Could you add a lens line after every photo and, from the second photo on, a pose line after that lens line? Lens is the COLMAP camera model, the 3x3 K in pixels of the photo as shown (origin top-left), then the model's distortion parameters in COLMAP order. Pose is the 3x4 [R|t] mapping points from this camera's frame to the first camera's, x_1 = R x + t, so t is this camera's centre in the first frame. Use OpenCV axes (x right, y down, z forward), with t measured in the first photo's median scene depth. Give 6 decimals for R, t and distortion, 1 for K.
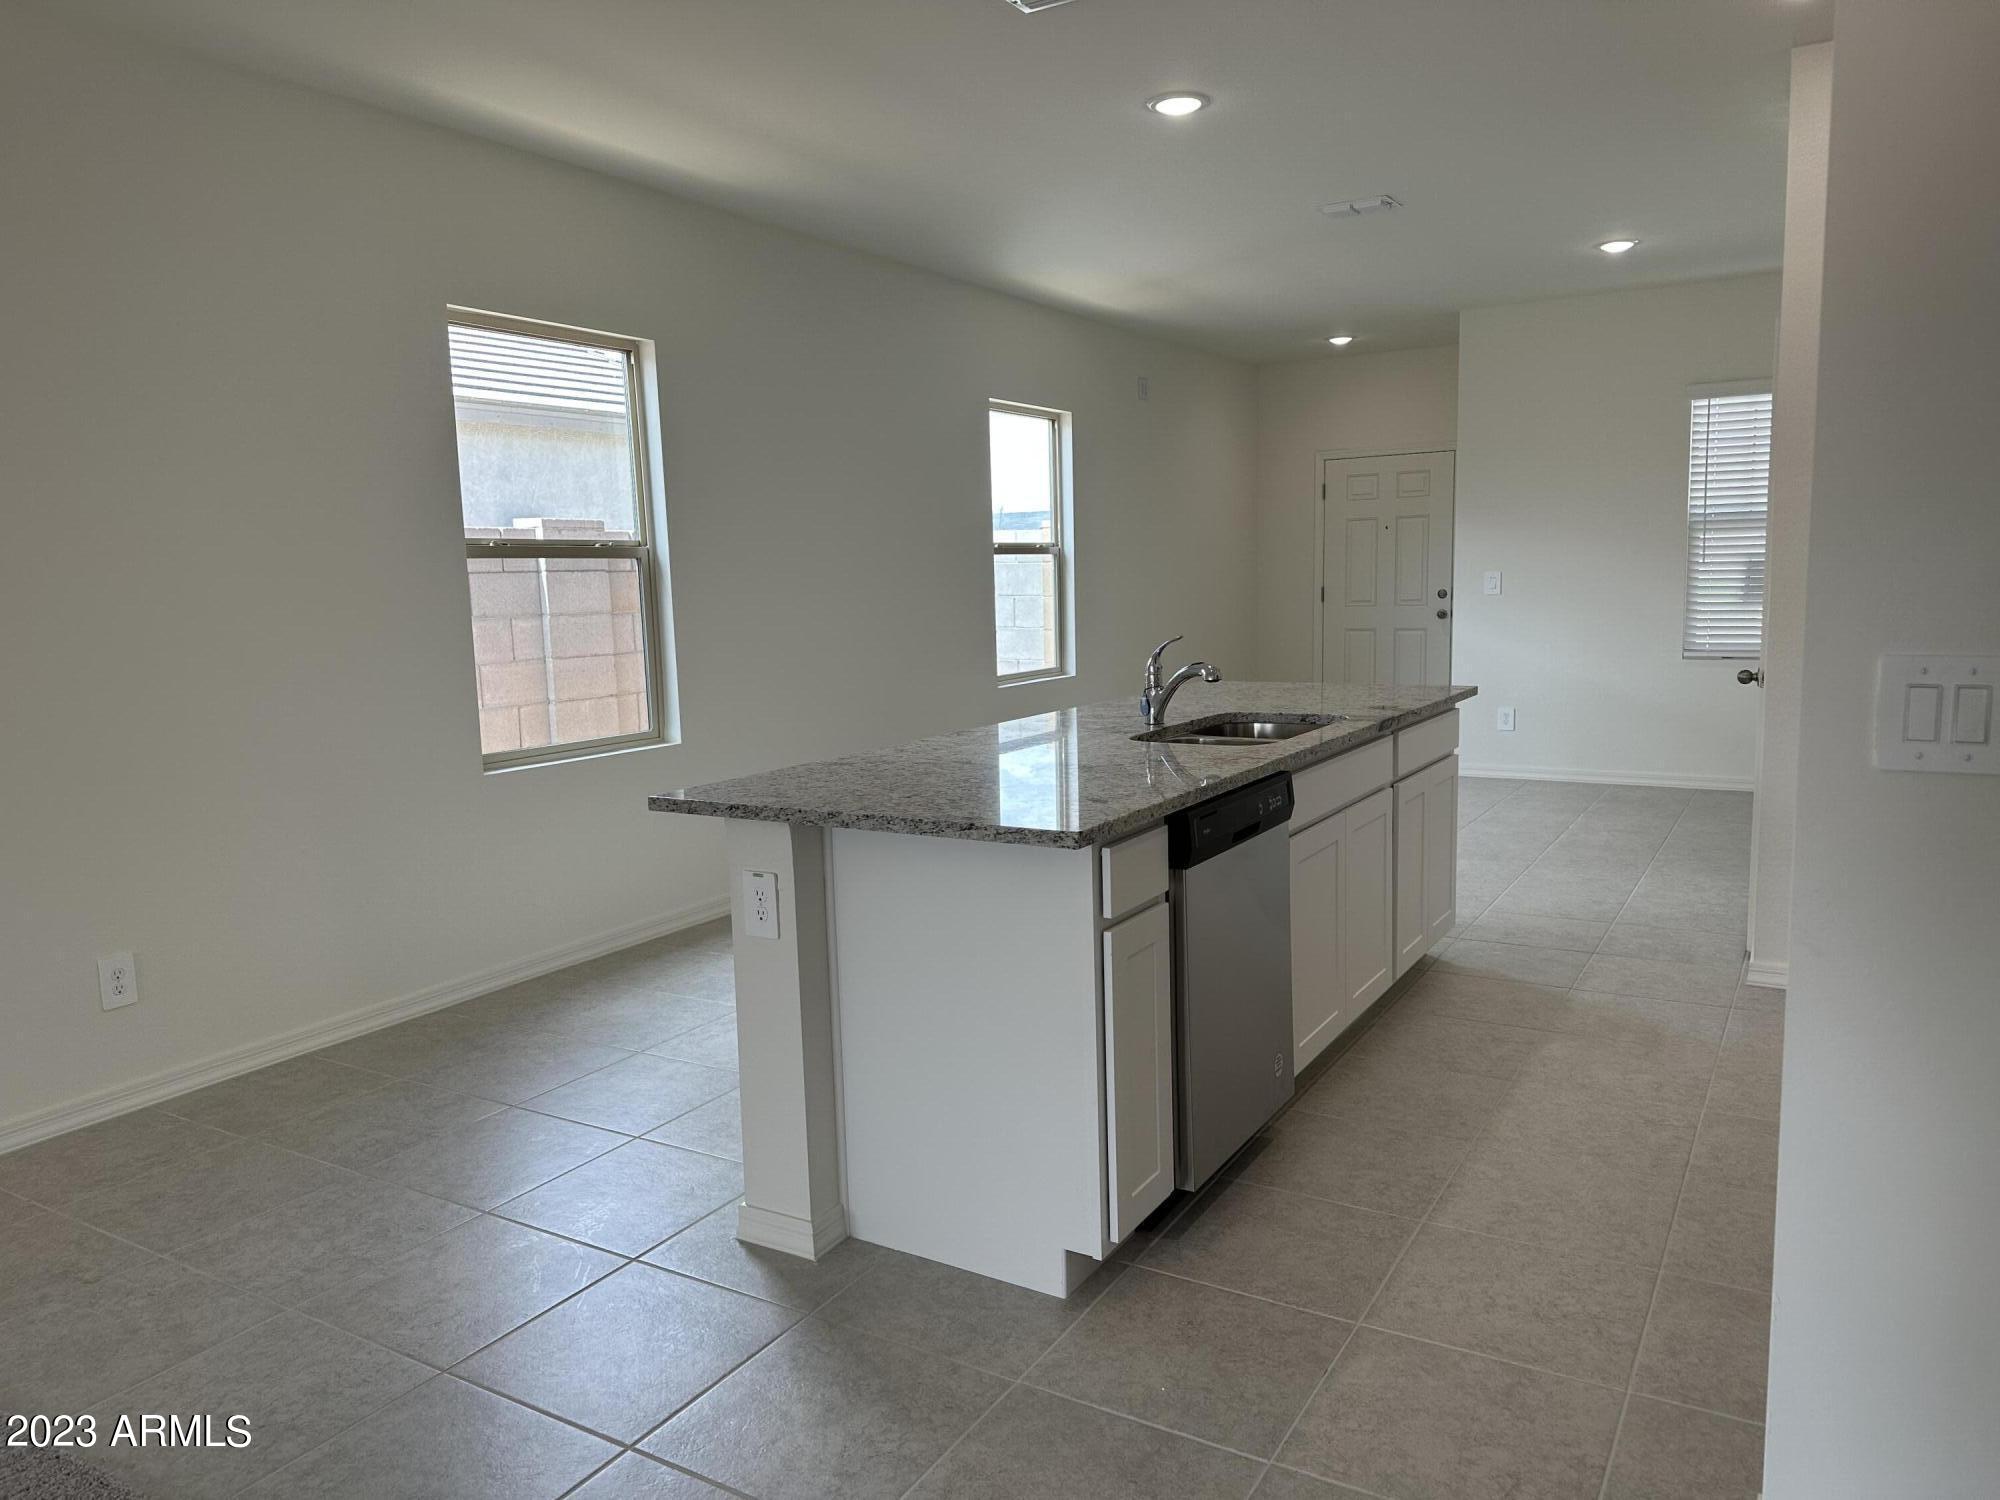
lens RADIAL K [[1400.0, 0, 1009.5], [0, 1400.0, 749.3], [0, 0, 1]] dist [0.090426, -0.134247]
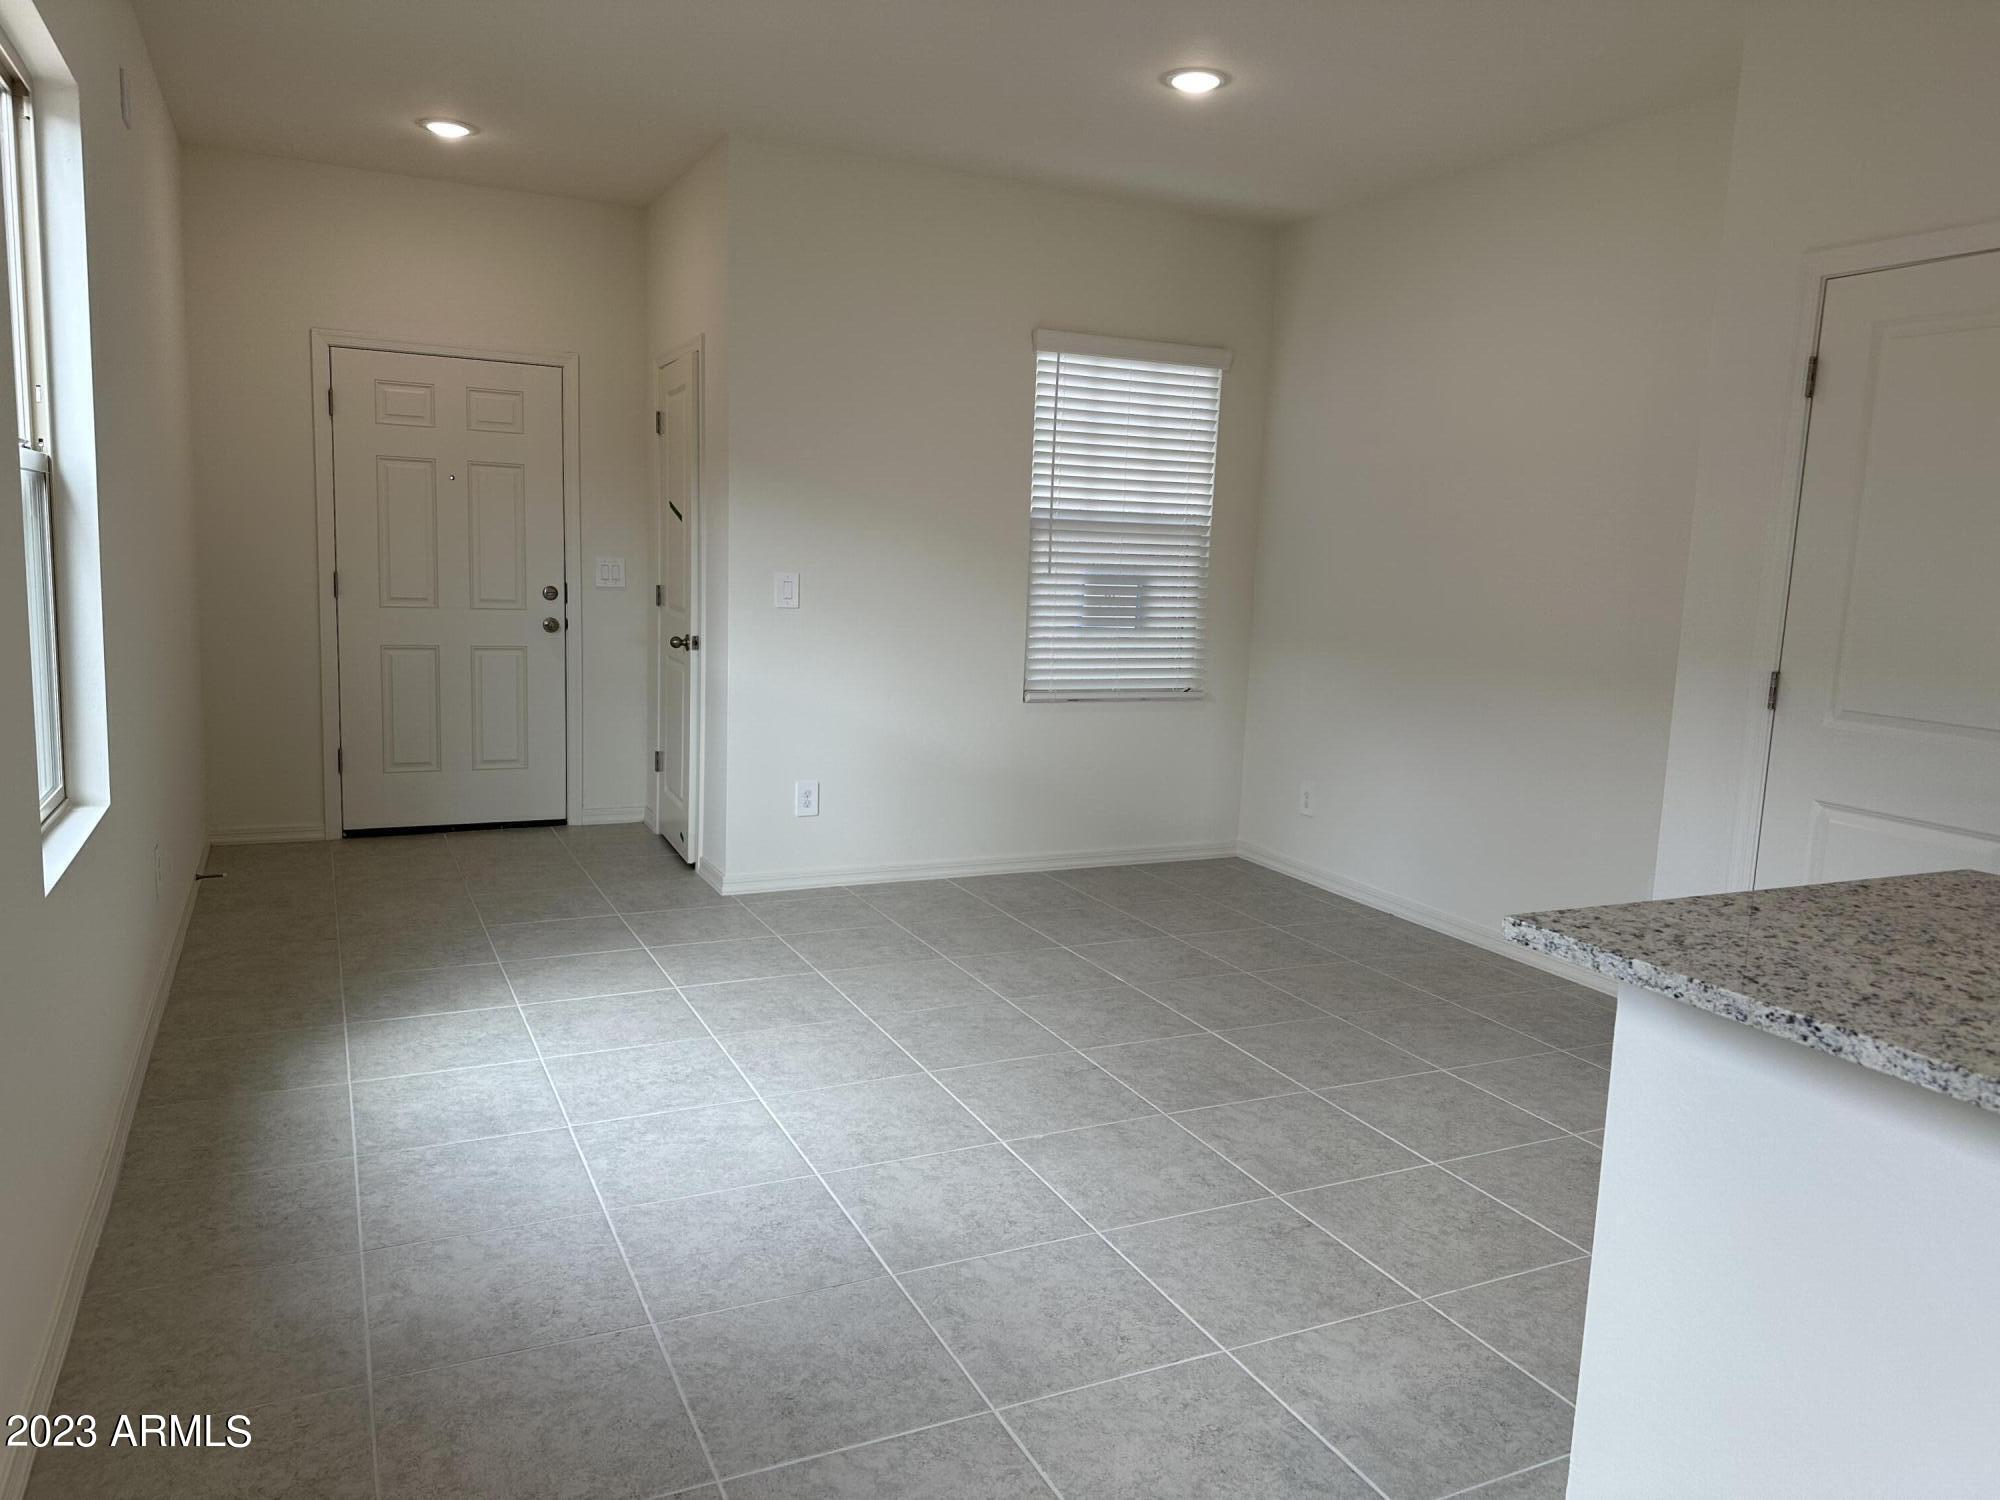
lens RADIAL K [[1400.0, 0, 1009.5], [0, 1400.0, 749.3], [0, 0, 1]] dist [0.090426, -0.134247]
pose [[0.538855, -0.072013, 0.839315, -0.150002], [0.053268, 0.997258, 0.051366, -0.078025], [-0.840713, 0.017030, 0.541214, 0.612415]]
